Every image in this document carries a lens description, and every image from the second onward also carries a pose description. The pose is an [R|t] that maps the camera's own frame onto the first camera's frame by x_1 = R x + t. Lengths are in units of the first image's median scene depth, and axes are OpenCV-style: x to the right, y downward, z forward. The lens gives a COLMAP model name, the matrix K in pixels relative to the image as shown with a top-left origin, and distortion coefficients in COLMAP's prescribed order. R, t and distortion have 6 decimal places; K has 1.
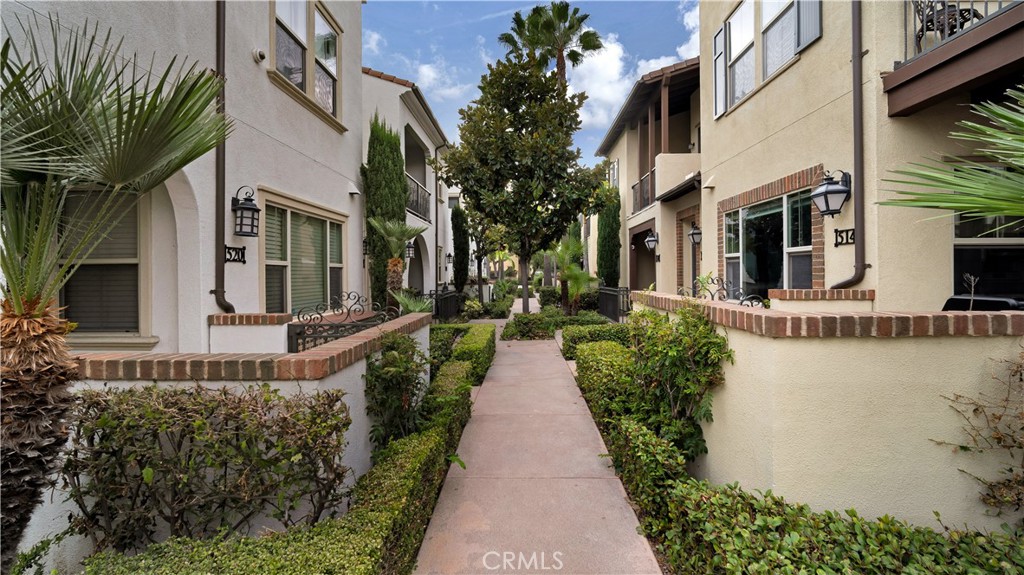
lens RADIAL K [[458.3, 0, 517.9], [0, 458.3, 284.7], [0, 0, 1]] dist [-0.005792, -0.000120]
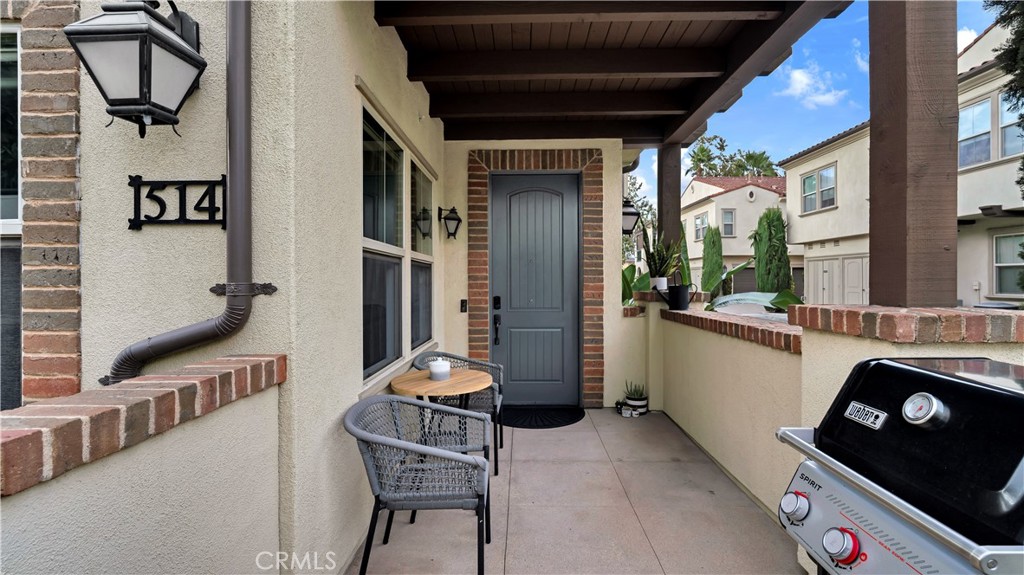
lens RADIAL K [[458.3, 0, 517.9], [0, 458.3, 284.7], [0, 0, 1]] dist [-0.005792, -0.000120]
pose [[-0.001979, 0.010379, 0.999944, 0.379879], [0.027566, 0.999567, -0.010320, -0.033173], [-0.999618, 0.027544, -0.002264, 0.752455]]
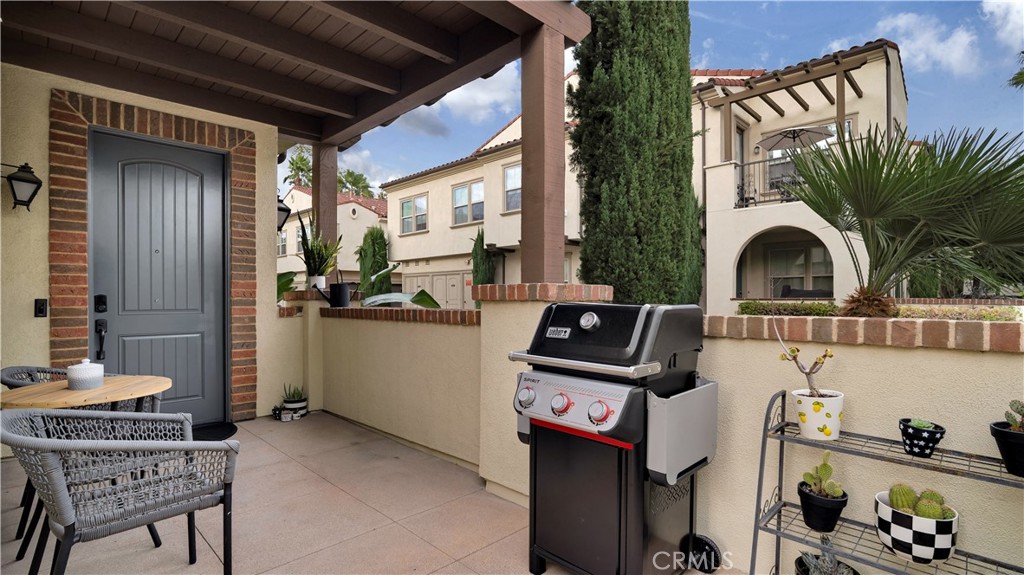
lens RADIAL K [[477.0, 0, 510.4], [0, 477.0, 299.9], [0, 0, 1]] dist [-0.003625, 0.000229]
pose [[-0.716470, 0.013343, 0.697491, 0.358580], [0.029961, 0.999483, 0.011656, 0.001608], [-0.696975, 0.029248, -0.716499, 0.894963]]
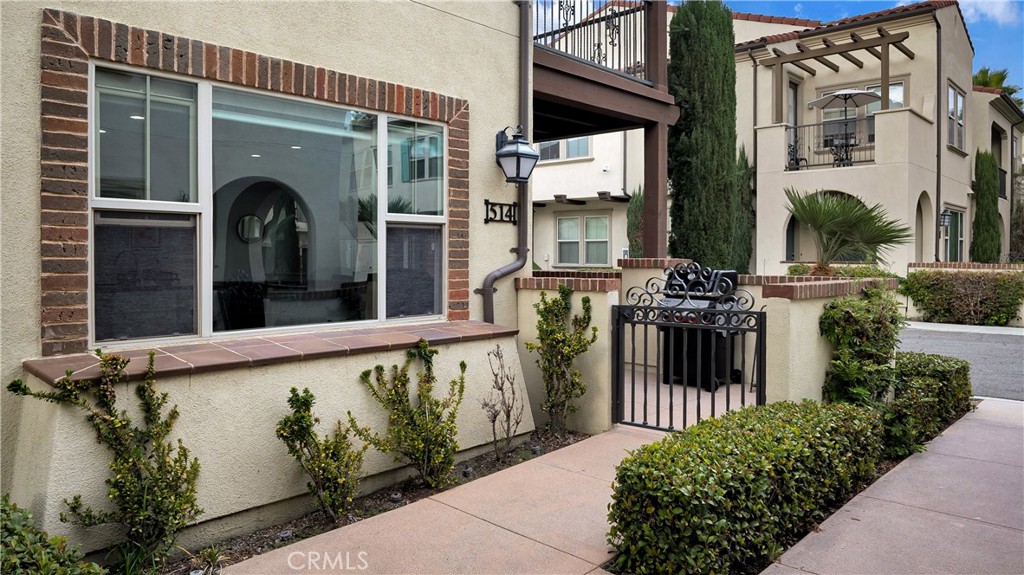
lens RADIAL K [[663.9, 0, 510.9], [0, 663.9, 261.5], [0, 0, 1]] dist [-0.000717, 0.000052]
pose [[-0.731844, 0.005341, 0.681451, -0.082419], [0.023821, 0.999559, 0.017747, -0.039919], [-0.681056, 0.029221, -0.731648, 1.841828]]
